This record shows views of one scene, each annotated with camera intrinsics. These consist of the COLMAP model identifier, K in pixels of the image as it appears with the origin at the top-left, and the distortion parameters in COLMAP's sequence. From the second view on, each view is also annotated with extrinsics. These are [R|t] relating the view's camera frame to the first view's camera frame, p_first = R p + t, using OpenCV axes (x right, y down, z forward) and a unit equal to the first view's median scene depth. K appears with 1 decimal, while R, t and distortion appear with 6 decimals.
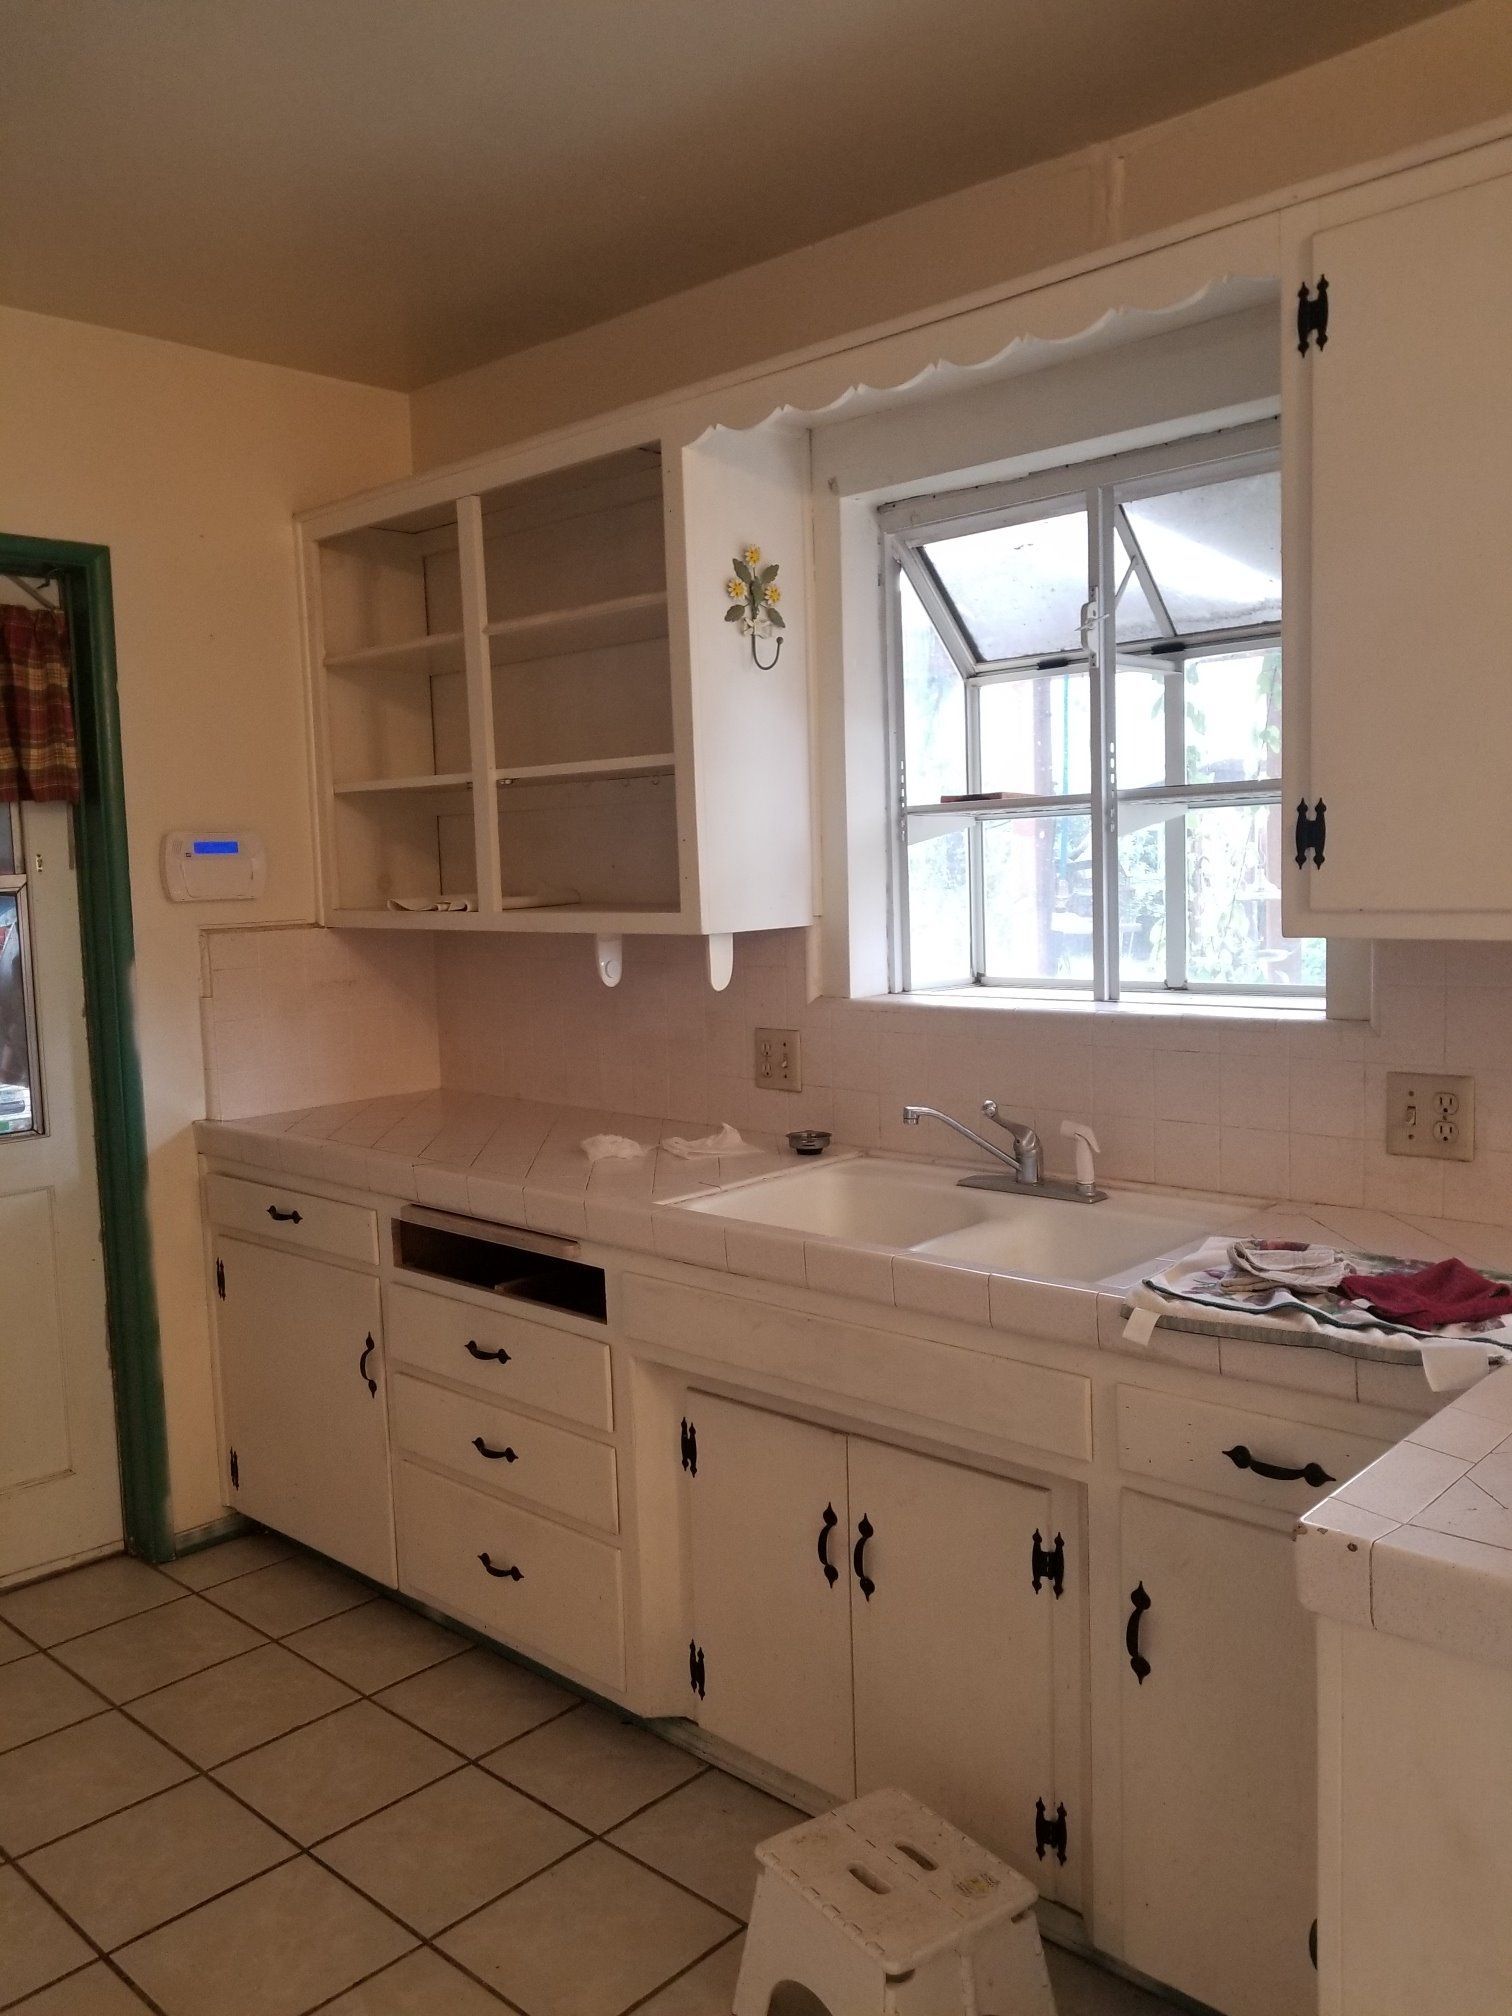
lens RADIAL K [[1592.7, 0, 755.3], [0, 1592.7, 1014.9], [0, 0, 1]] dist [-0.010707, 0.012035]
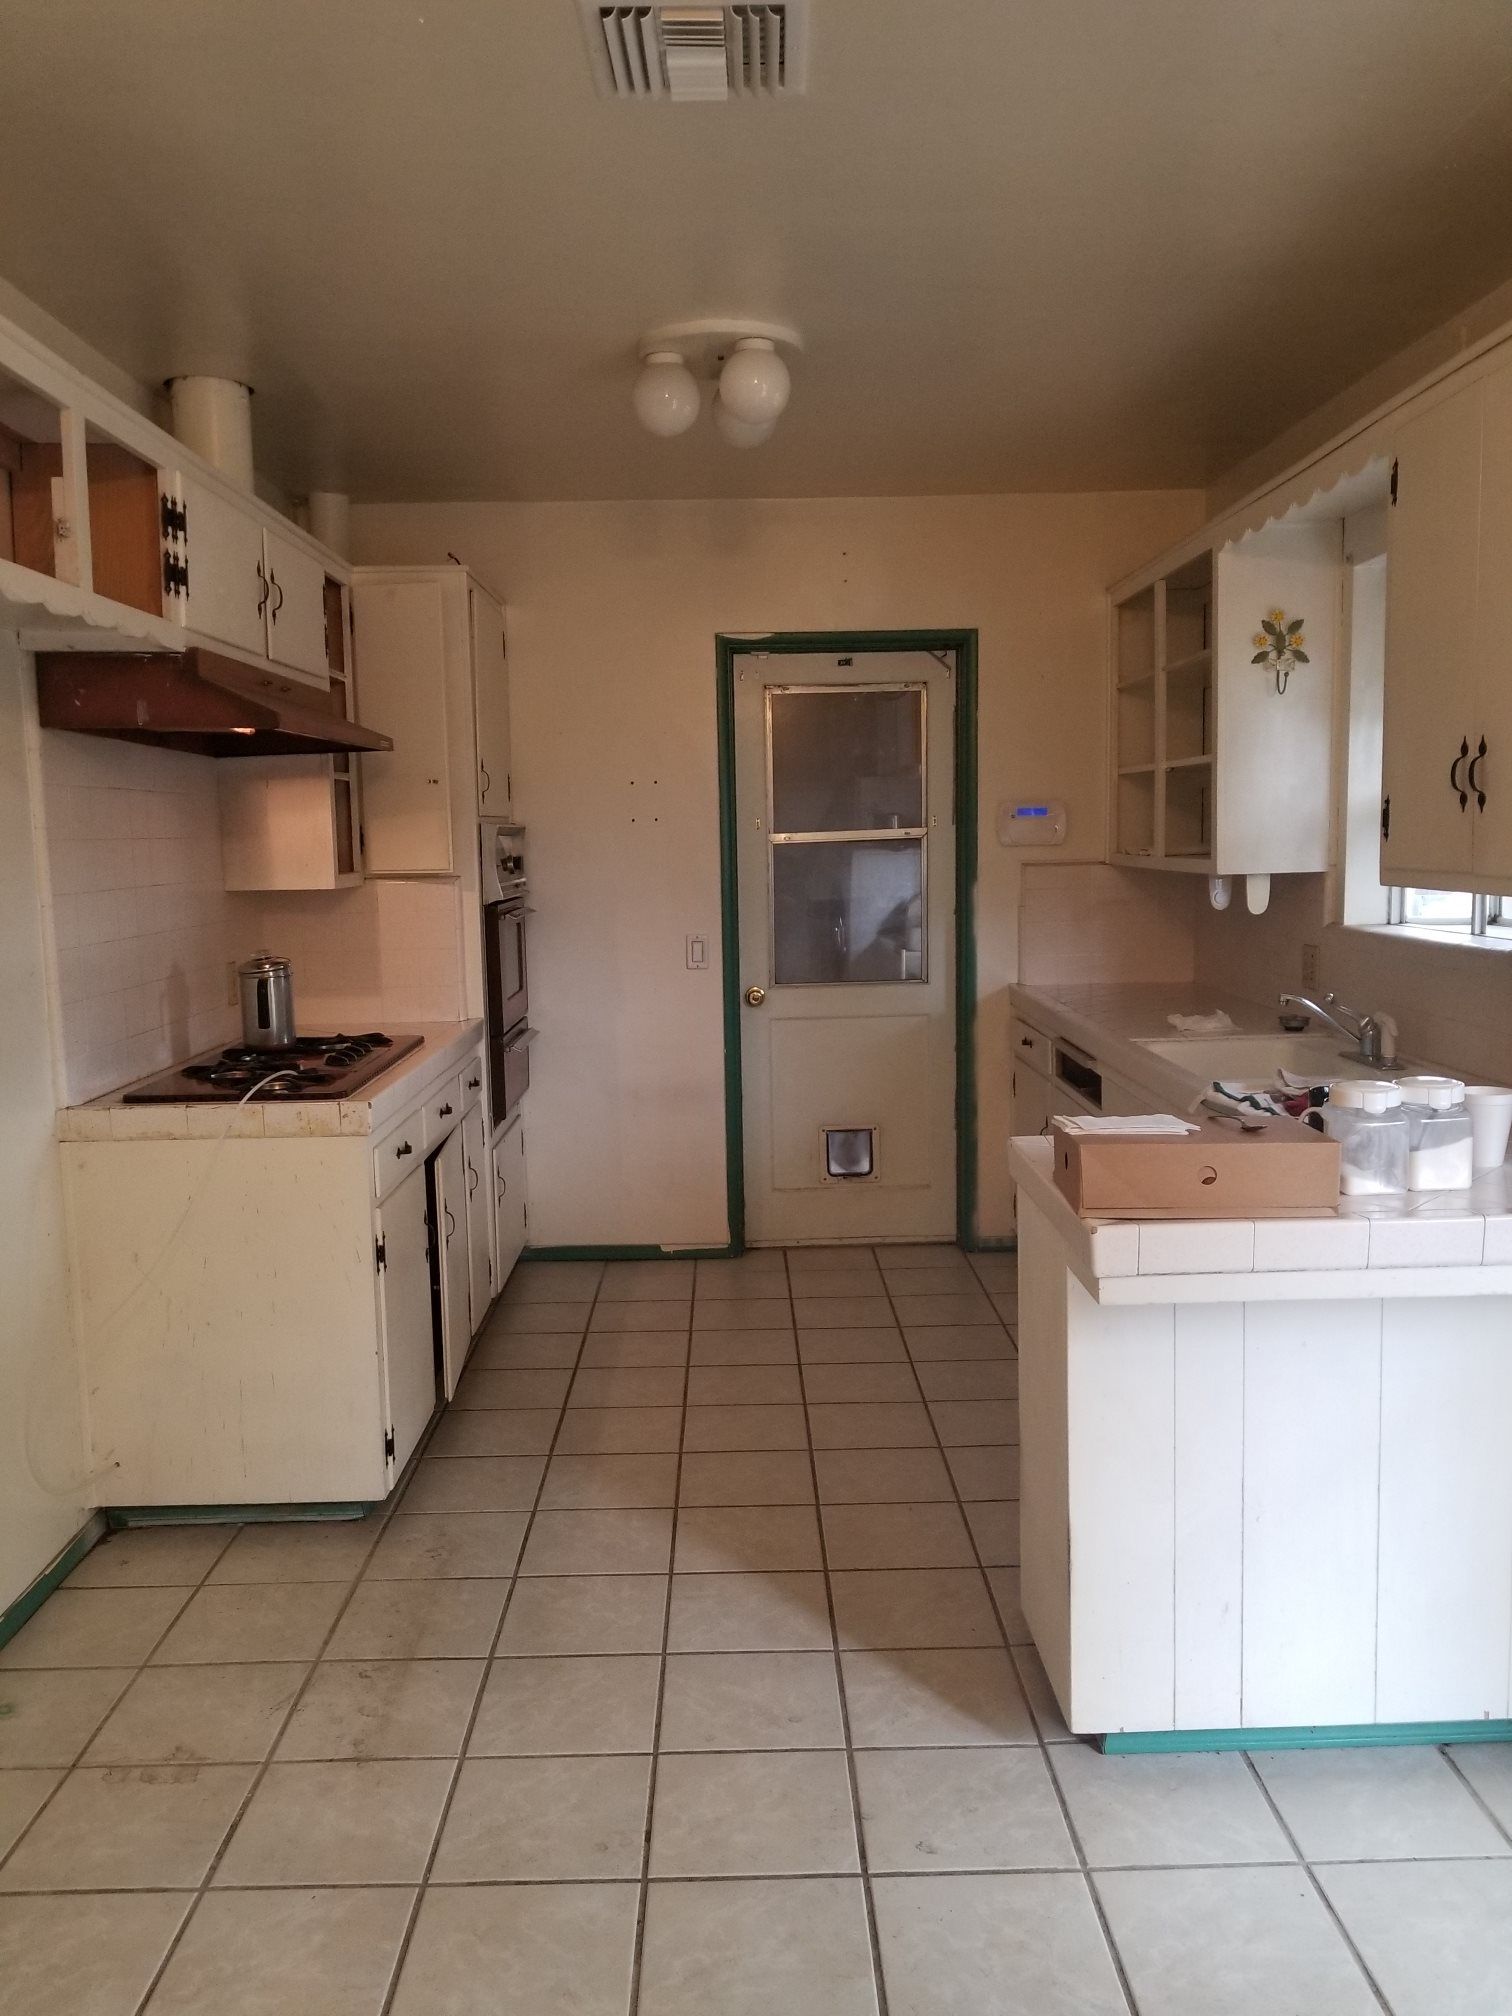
lens RADIAL K [[1592.7, 0, 757.2], [0, 1592.7, 1004.1], [0, 0, 1]] dist [-0.010707, 0.012035]
pose [[0.696291, 0.091315, -0.711927, 0.702125], [-0.069364, 0.995792, 0.059884, 0.010728], [0.714400, 0.007686, 0.699695, -0.341647]]
